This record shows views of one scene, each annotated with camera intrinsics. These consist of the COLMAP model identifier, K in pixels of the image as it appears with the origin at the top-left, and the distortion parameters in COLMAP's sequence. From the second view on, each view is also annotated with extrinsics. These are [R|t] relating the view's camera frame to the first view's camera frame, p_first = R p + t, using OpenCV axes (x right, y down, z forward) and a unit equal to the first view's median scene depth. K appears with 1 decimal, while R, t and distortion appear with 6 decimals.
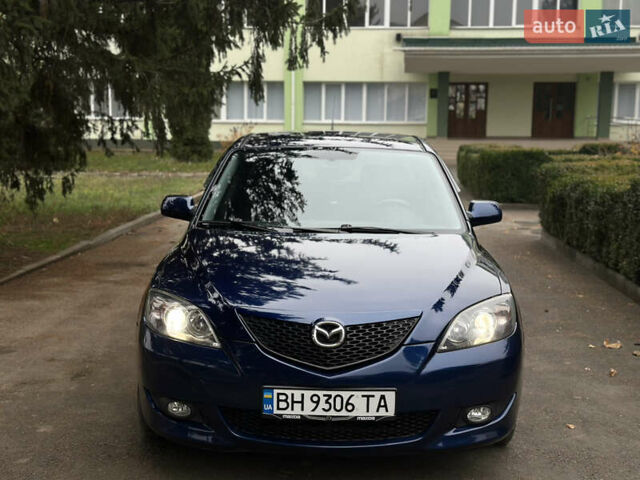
lens RADIAL K [[857.9, 0, 320.9], [0, 857.9, 240.4], [0, 0, 1]] dist [0.181037, -0.313711]
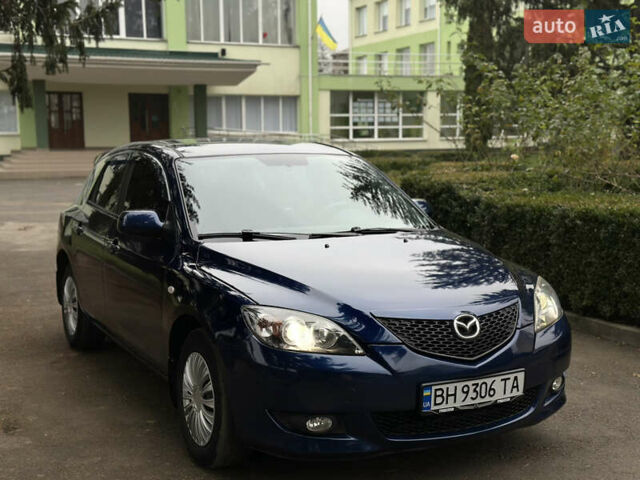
lens RADIAL K [[873.3, 0, 319.3], [0, 873.3, 241.4], [0, 0, 1]] dist [0.028850, 0.121922]
pose [[0.879914, -0.071492, 0.469723, -0.643541], [0.077399, 0.996977, 0.006752, -0.015246], [-0.468786, 0.030415, 0.882788, 0.144460]]
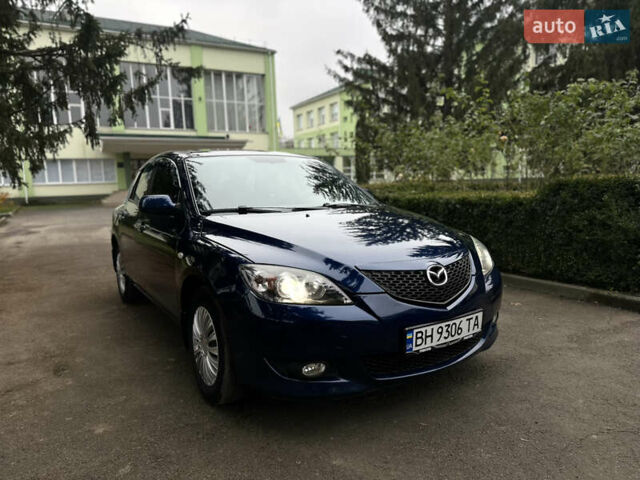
lens RADIAL K [[441.9, 0, 317.9], [0, 441.9, 239.9], [0, 0, 1]] dist [0.040618, -0.053683]
pose [[0.835305, -0.104167, 0.539828, -0.461931], [0.109416, 0.993742, 0.022451, 0.027811], [-0.538789, 0.040312, 0.841476, 0.570502]]
